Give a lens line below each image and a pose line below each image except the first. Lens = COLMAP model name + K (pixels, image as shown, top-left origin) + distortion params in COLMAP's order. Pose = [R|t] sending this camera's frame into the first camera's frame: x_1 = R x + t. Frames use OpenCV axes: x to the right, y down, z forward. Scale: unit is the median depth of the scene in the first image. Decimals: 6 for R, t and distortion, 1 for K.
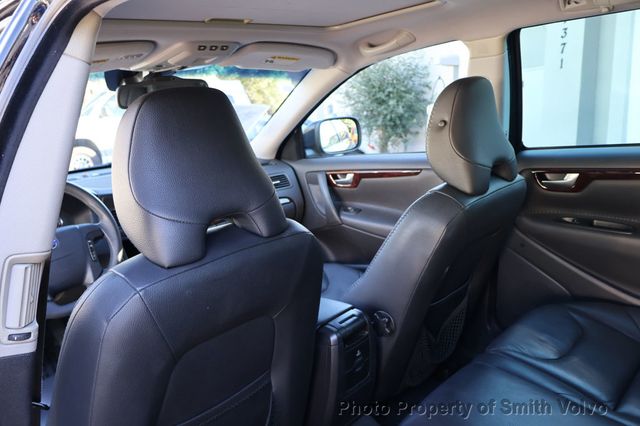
lens RADIAL K [[524.1, 0, 318.3], [0, 524.1, 212.2], [0, 0, 1]] dist [-0.001630, -0.014258]
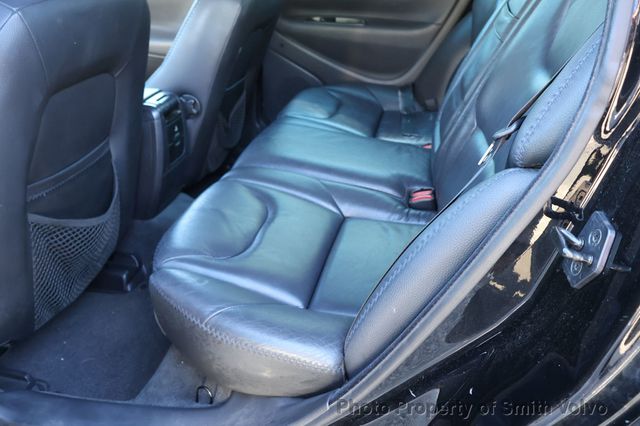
lens RADIAL K [[524.1, 0, 320.4], [0, 524.1, 213.8], [0, 0, 1]] dist [-0.001630, -0.014258]
pose [[0.851924, -0.183420, 0.490492, -0.235830], [0.060374, 0.964808, 0.255930, 0.175308], [-0.520174, -0.188420, 0.833017, -0.110654]]
